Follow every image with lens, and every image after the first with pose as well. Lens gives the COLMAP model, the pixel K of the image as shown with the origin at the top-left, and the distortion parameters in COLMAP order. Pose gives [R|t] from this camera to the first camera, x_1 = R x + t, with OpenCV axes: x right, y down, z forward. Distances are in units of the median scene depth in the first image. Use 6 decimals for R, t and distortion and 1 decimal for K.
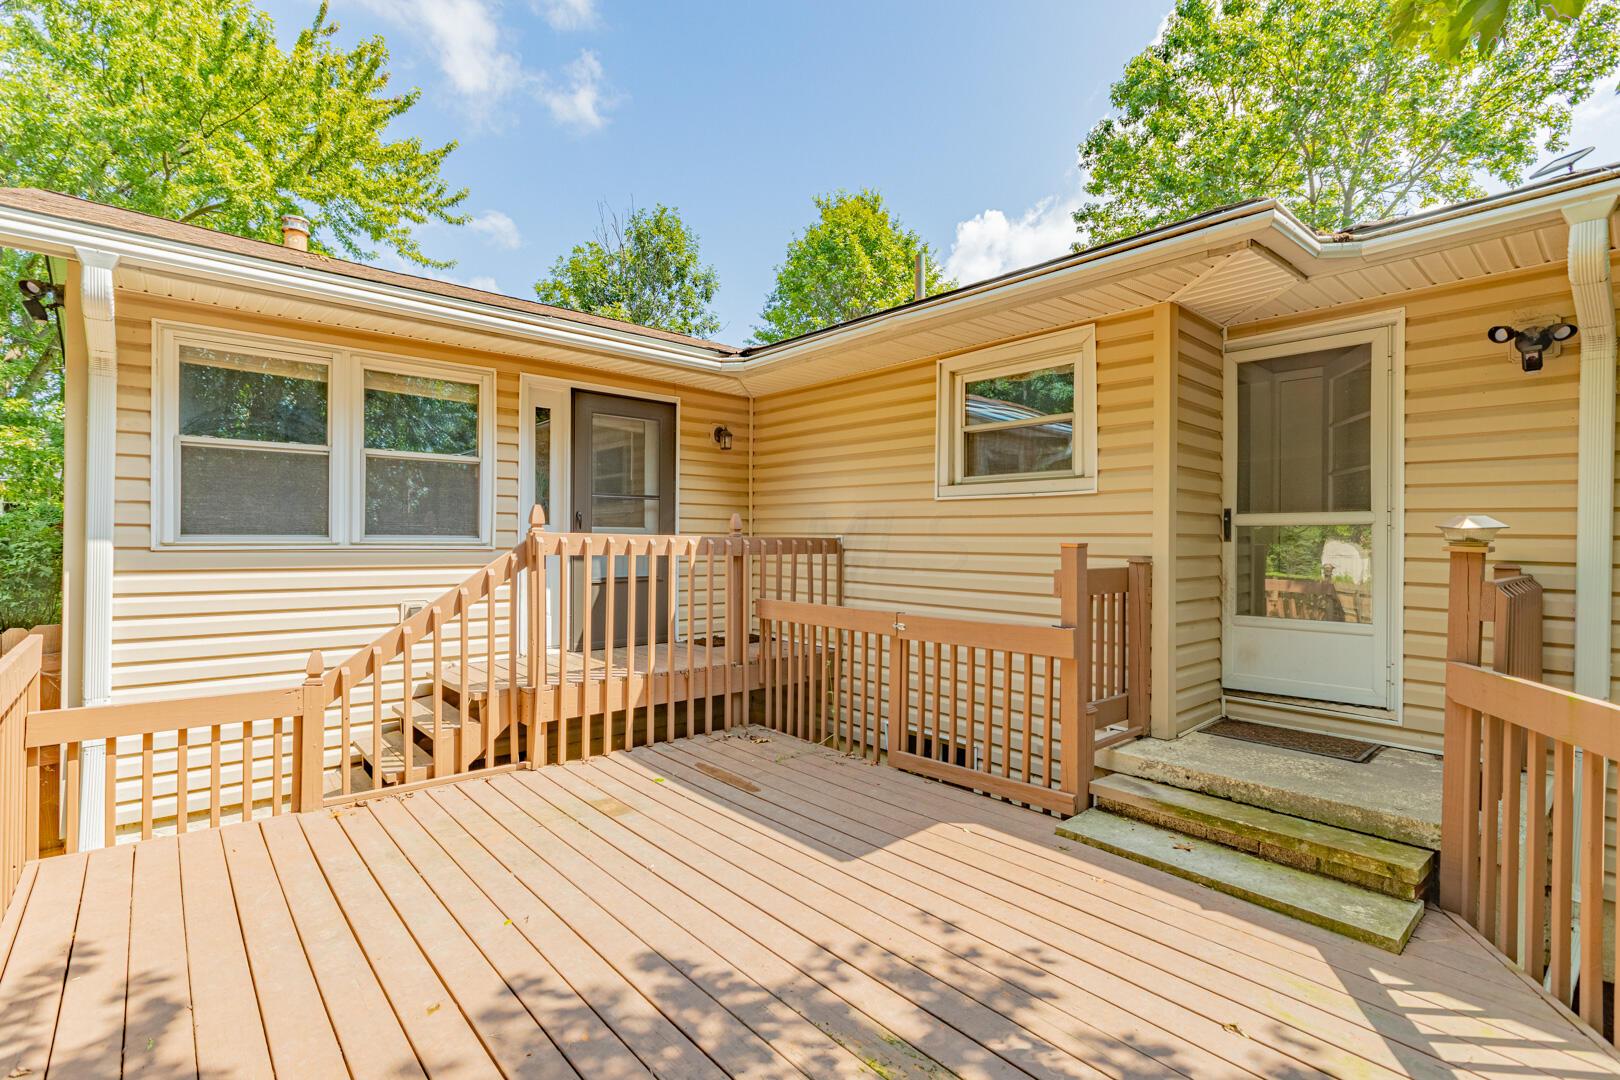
lens RADIAL K [[737.0, 0, 804.7], [0, 737.0, 537.0], [0, 0, 1]] dist [0.002218, -0.001576]
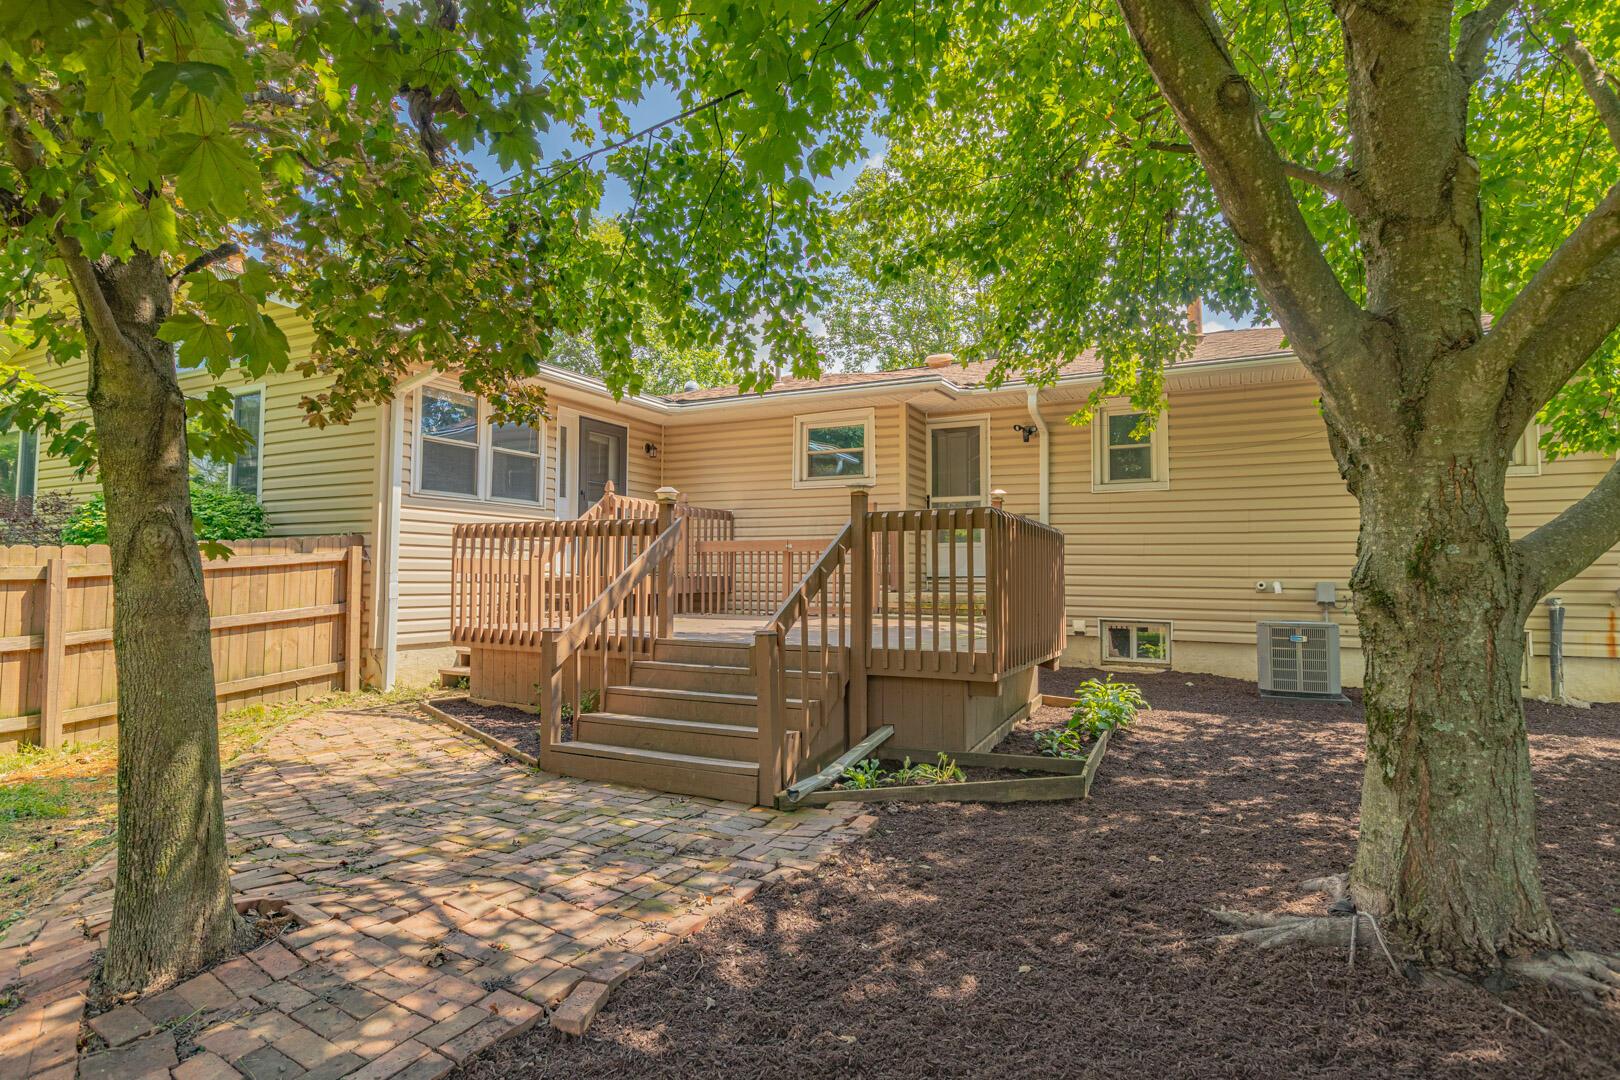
lens RADIAL K [[828.3, 0, 800.4], [0, 828.3, 534.7], [0, 0, 1]] dist [-0.001440, 0.000730]
pose [[0.933655, 0.014631, 0.357876, -0.561409], [0.000692, 0.999090, -0.042650, 0.156716], [-0.358174, 0.040068, 0.932795, -0.982210]]
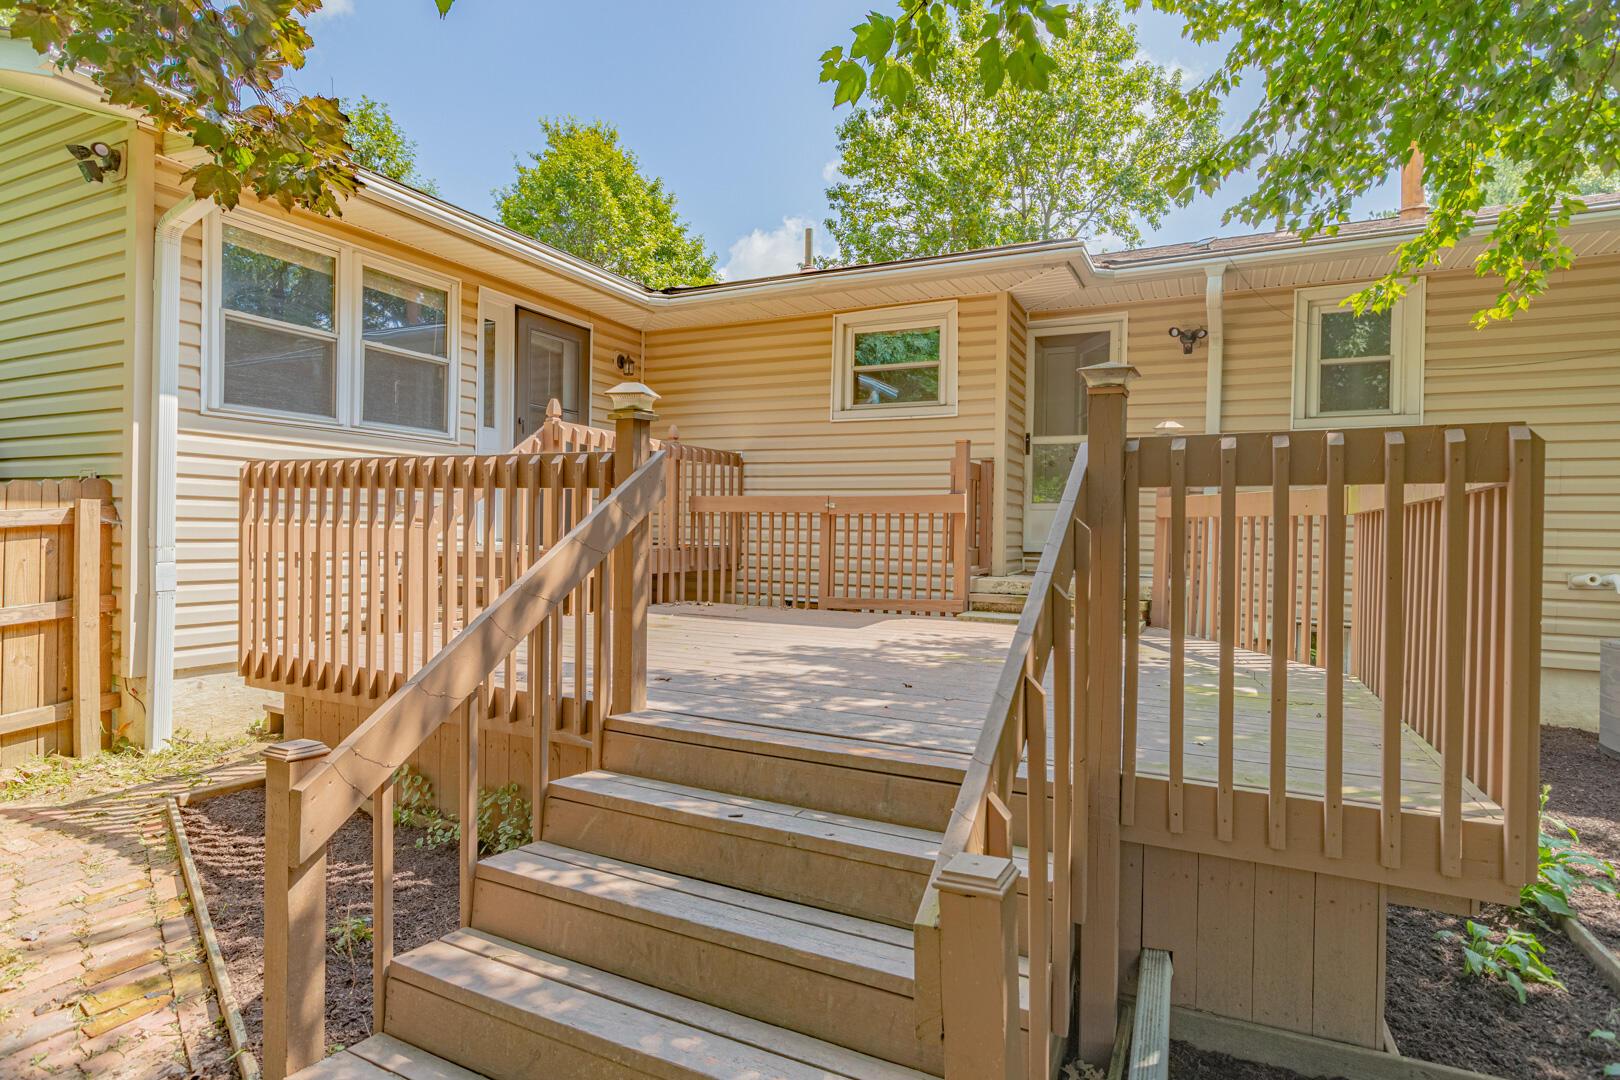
lens RADIAL K [[828.3, 0, 808.8], [0, 828.3, 535.7], [0, 0, 1]] dist [-0.001440, 0.000730]
pose [[0.925362, 0.004792, 0.379054, -0.411932], [-0.011778, 0.999801, 0.016115, 0.127582], [-0.378901, -0.019377, 0.925234, -0.343813]]
